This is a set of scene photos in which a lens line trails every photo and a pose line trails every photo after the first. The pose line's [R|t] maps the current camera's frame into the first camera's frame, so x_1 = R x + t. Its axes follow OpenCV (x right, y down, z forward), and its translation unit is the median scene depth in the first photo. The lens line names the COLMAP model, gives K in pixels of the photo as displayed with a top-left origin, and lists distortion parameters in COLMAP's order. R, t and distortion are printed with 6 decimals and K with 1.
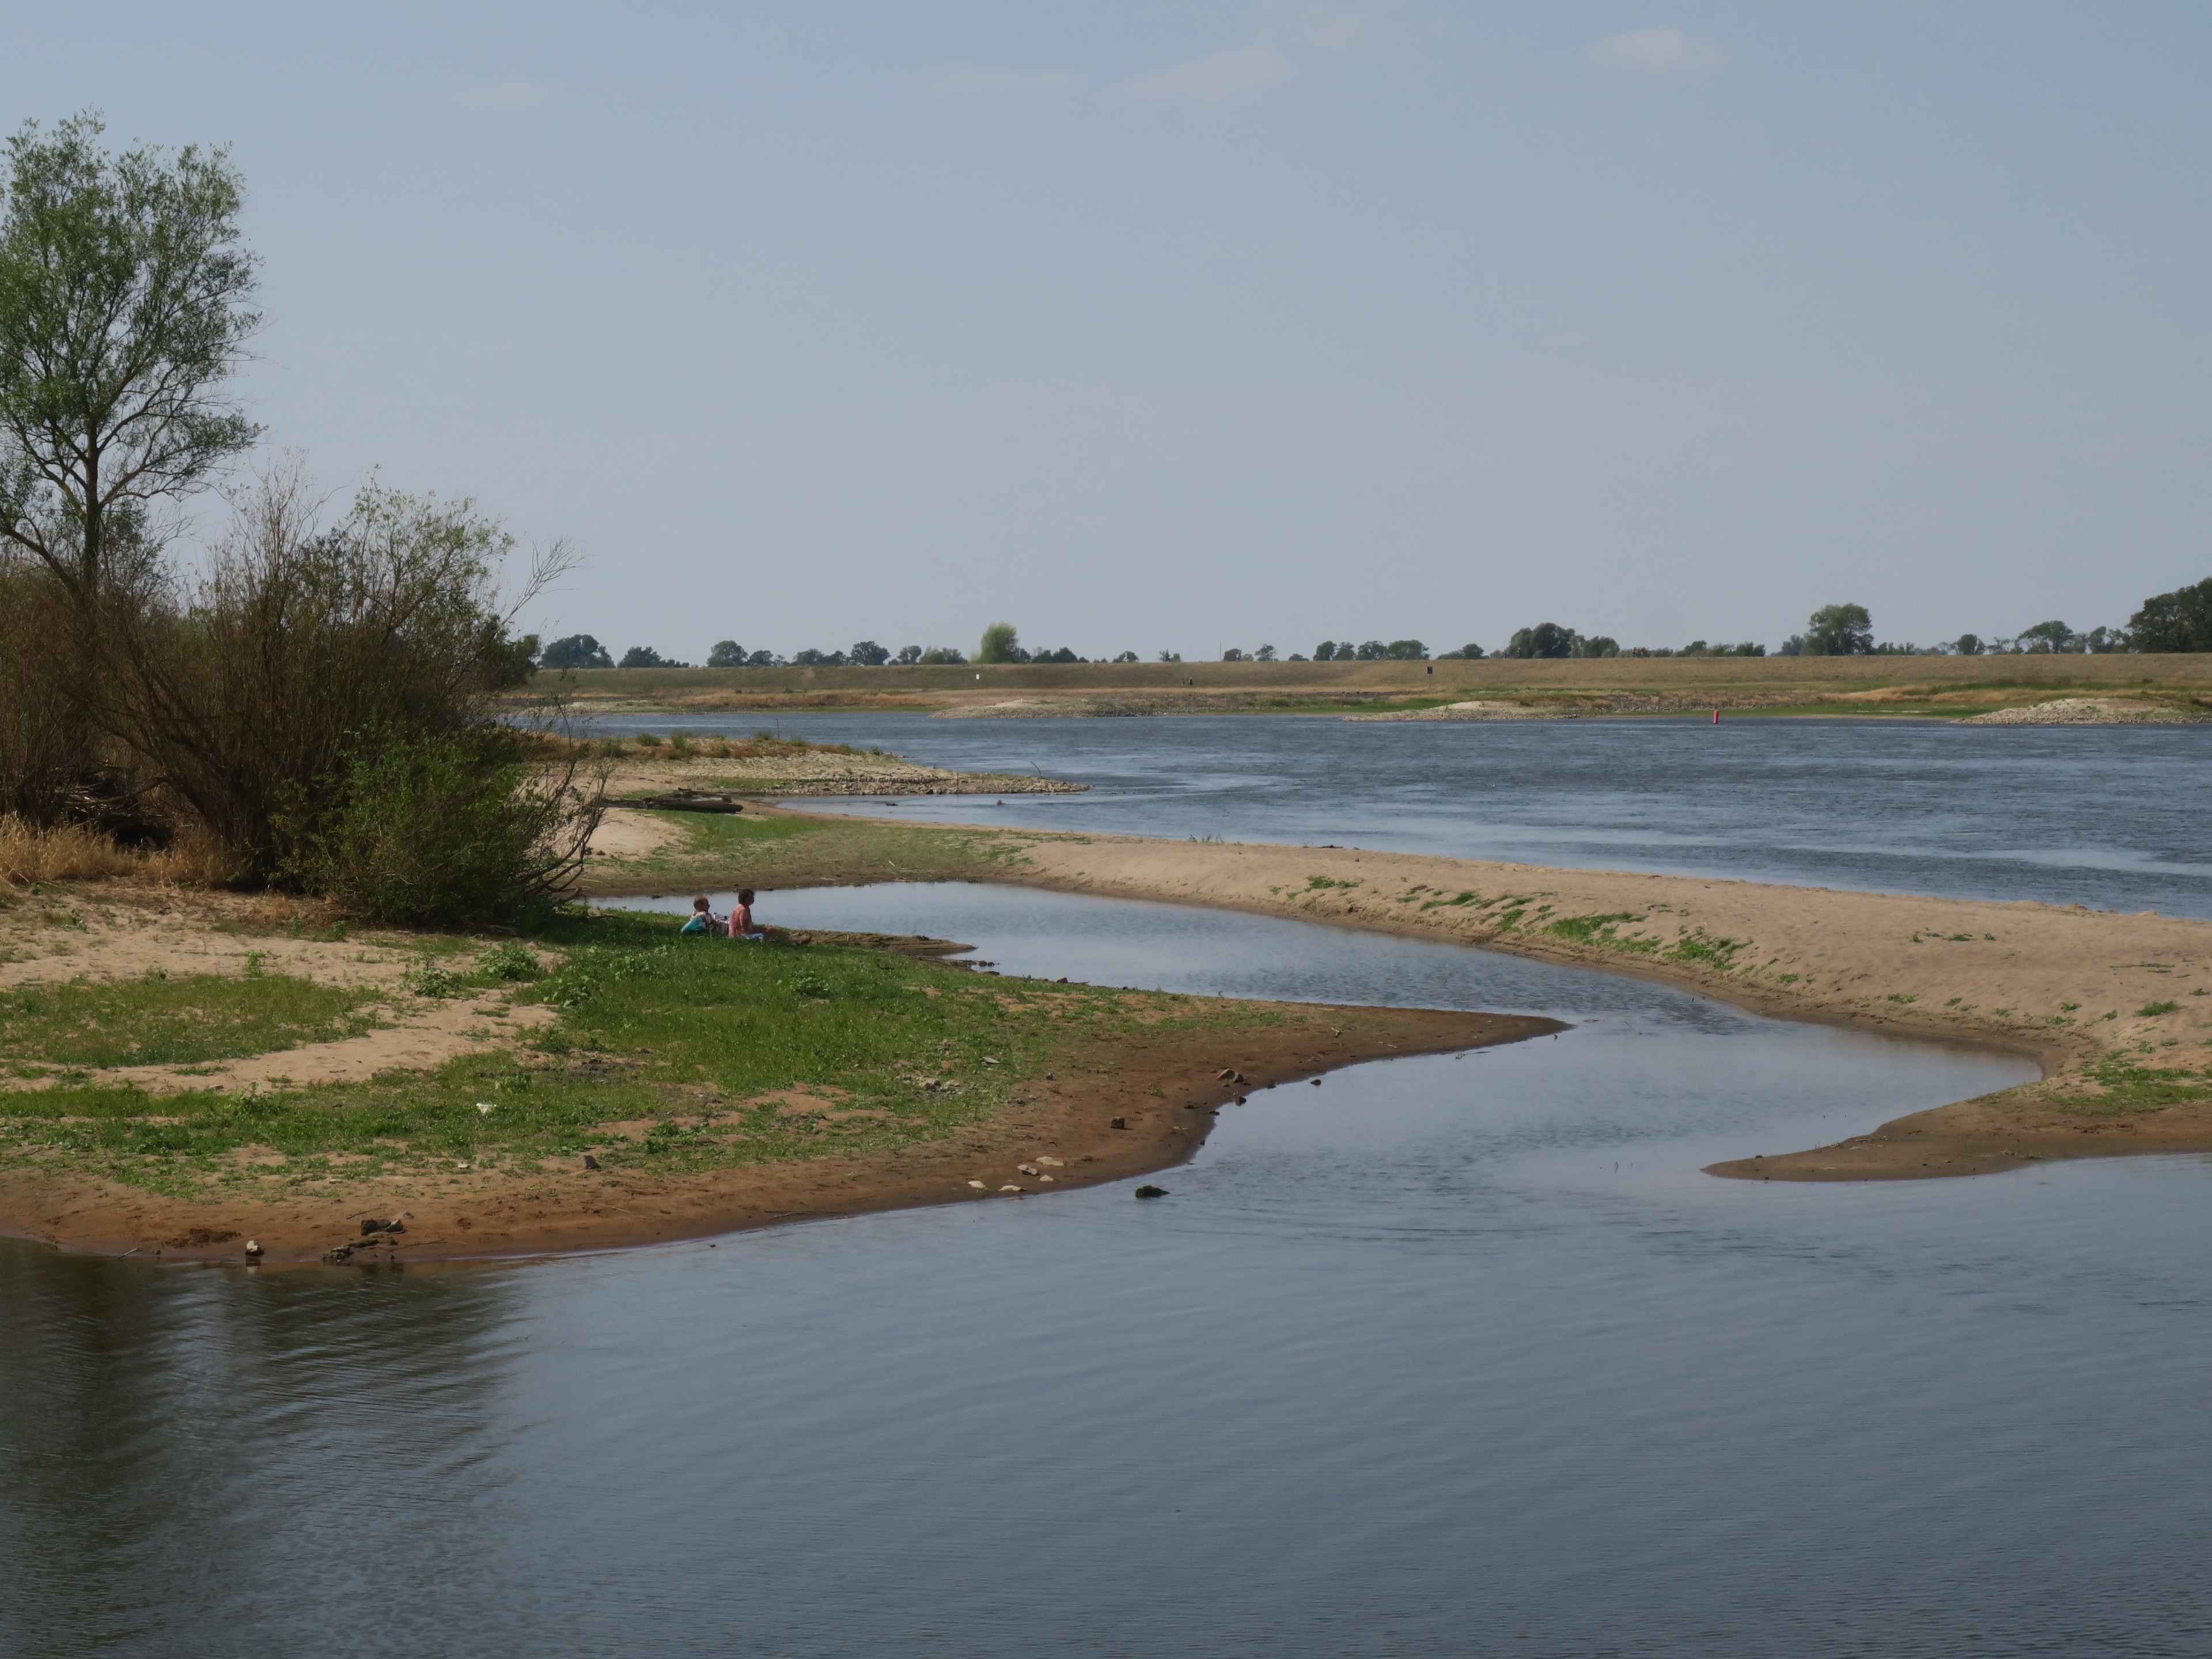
lens RADIAL K [[5667.0, 0, 1112.1], [0, 5667.0, 843.5], [0, 0, 1]] dist [-0.098997, 0.000000]
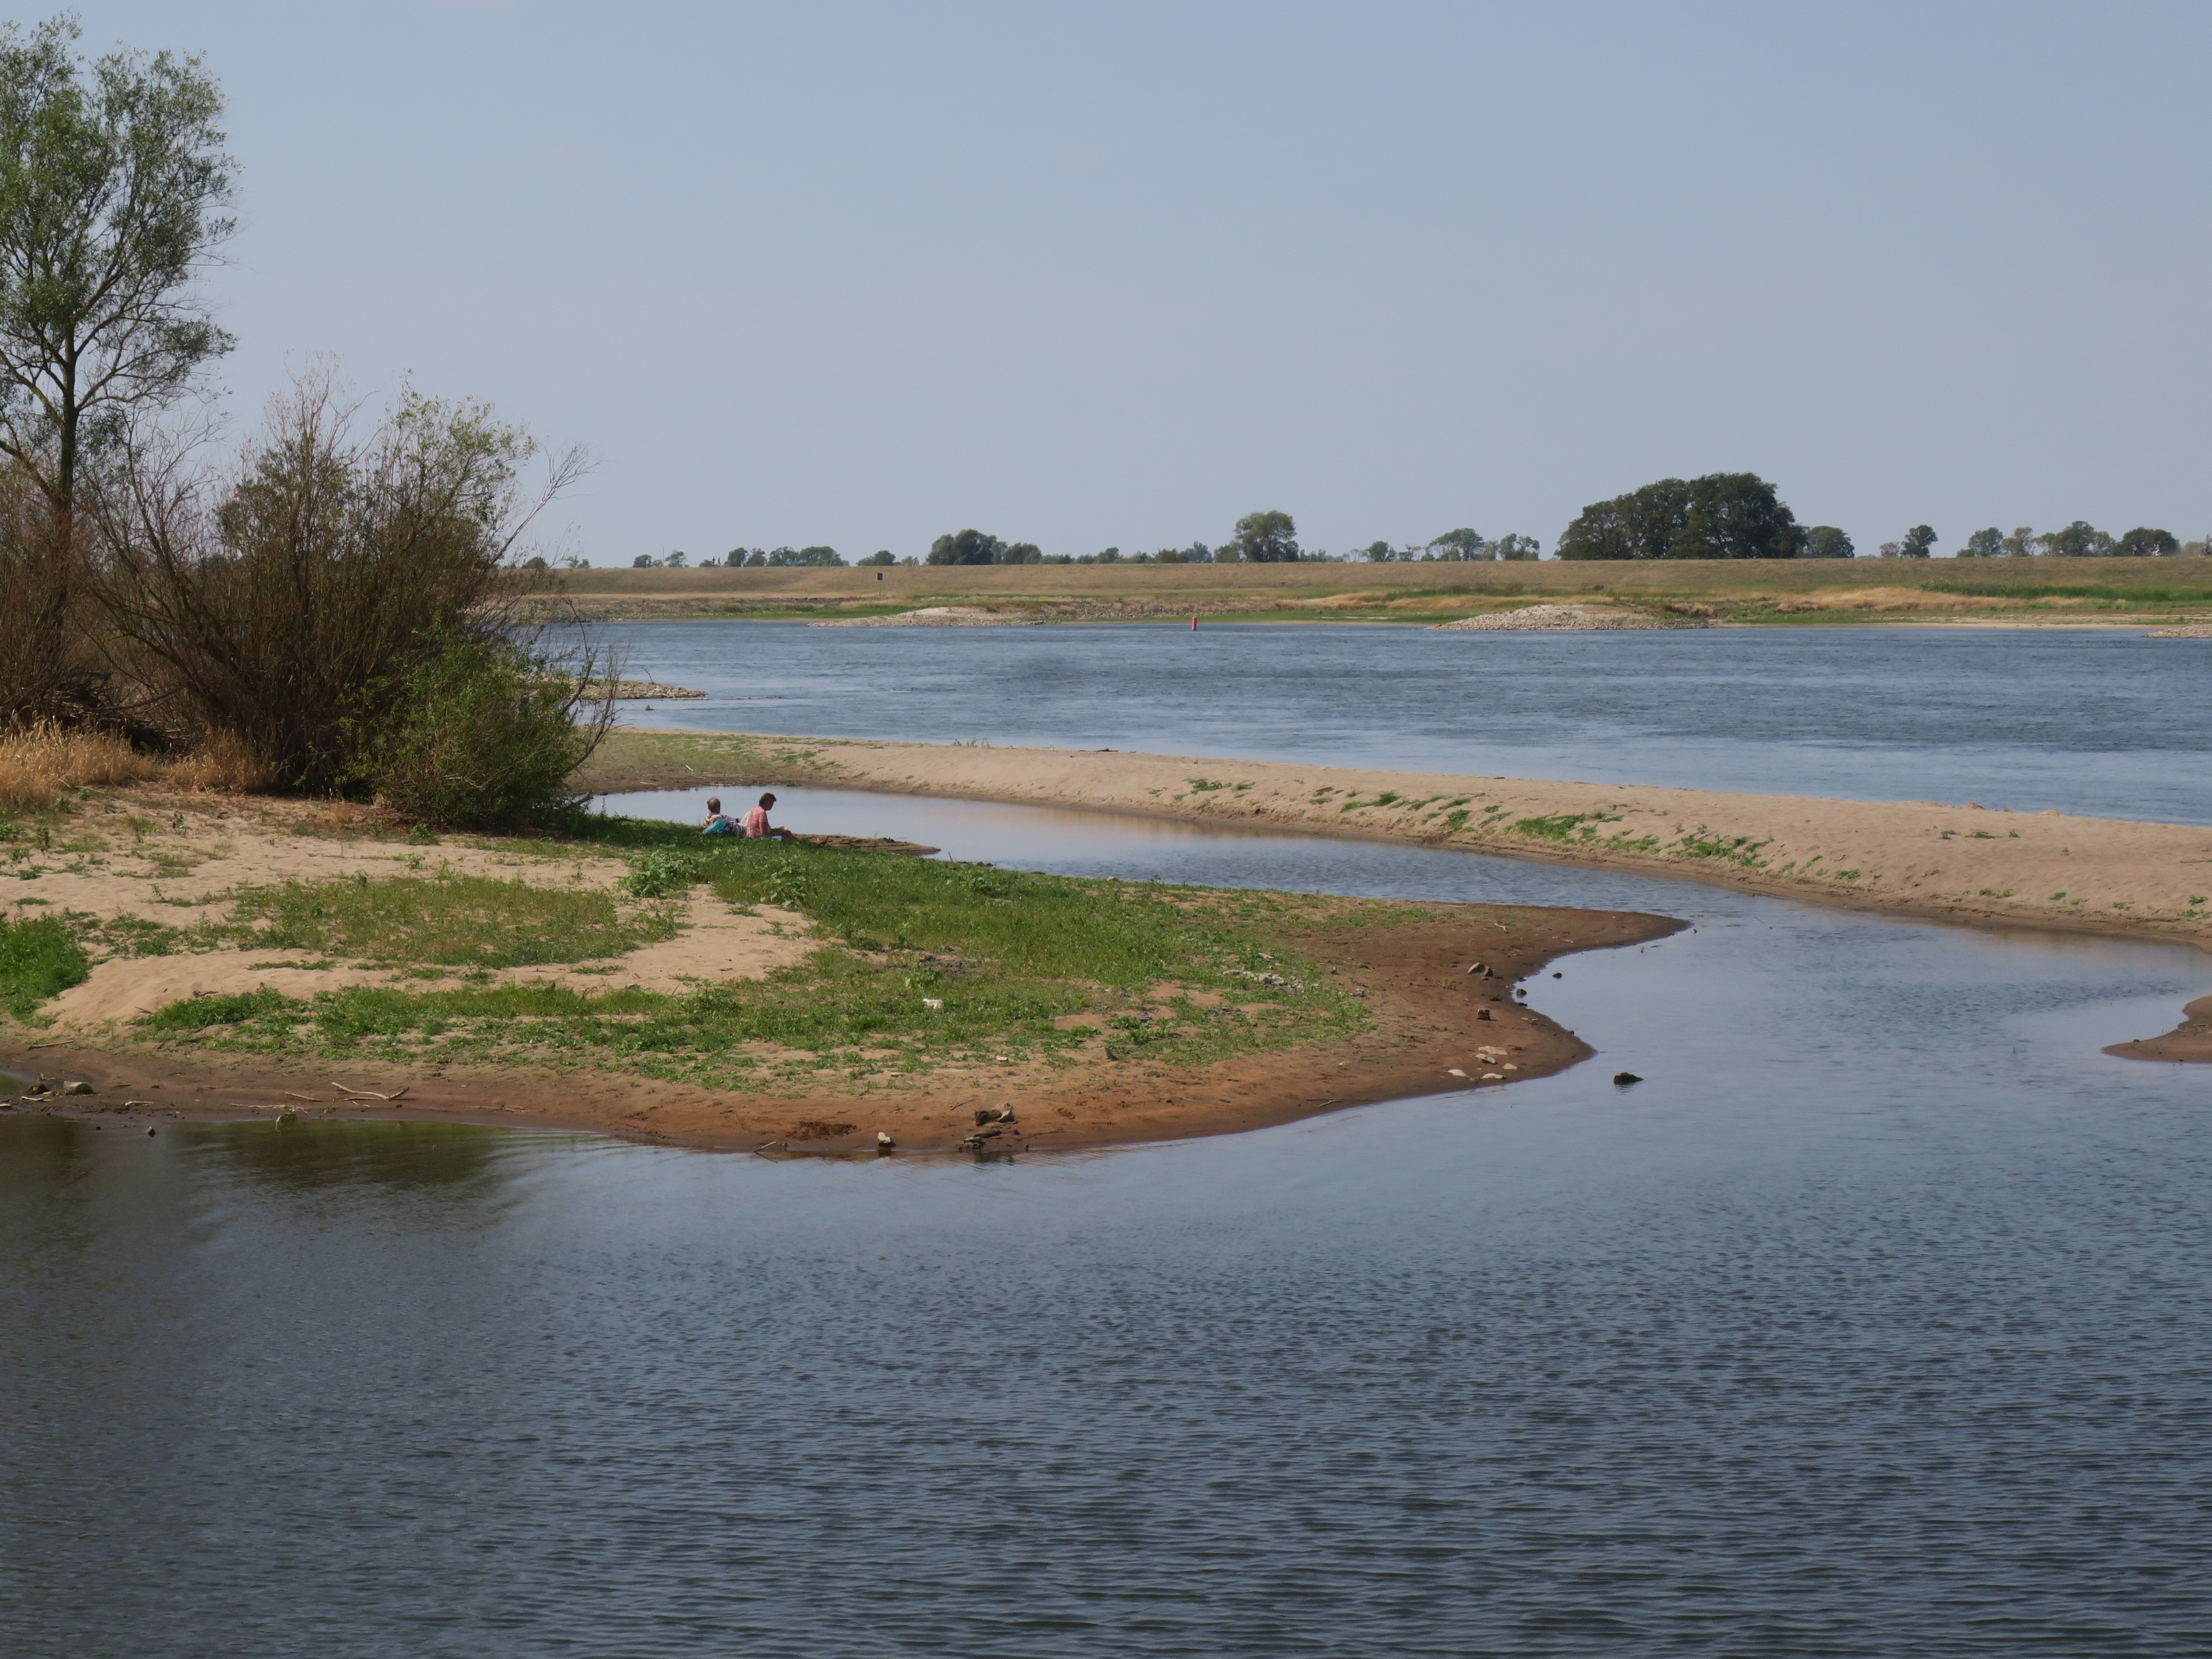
lens RADIAL K [[5667.0, 0, 1093.7], [0, 5667.0, 811.5], [0, 0, 1]] dist [-0.098997, 0.000000]
pose [[0.994284, -0.003214, 0.106719, -0.105569], [0.002053, 0.999938, 0.010985, 0.000501], [-0.106747, -0.010703, 0.994229, -0.011290]]
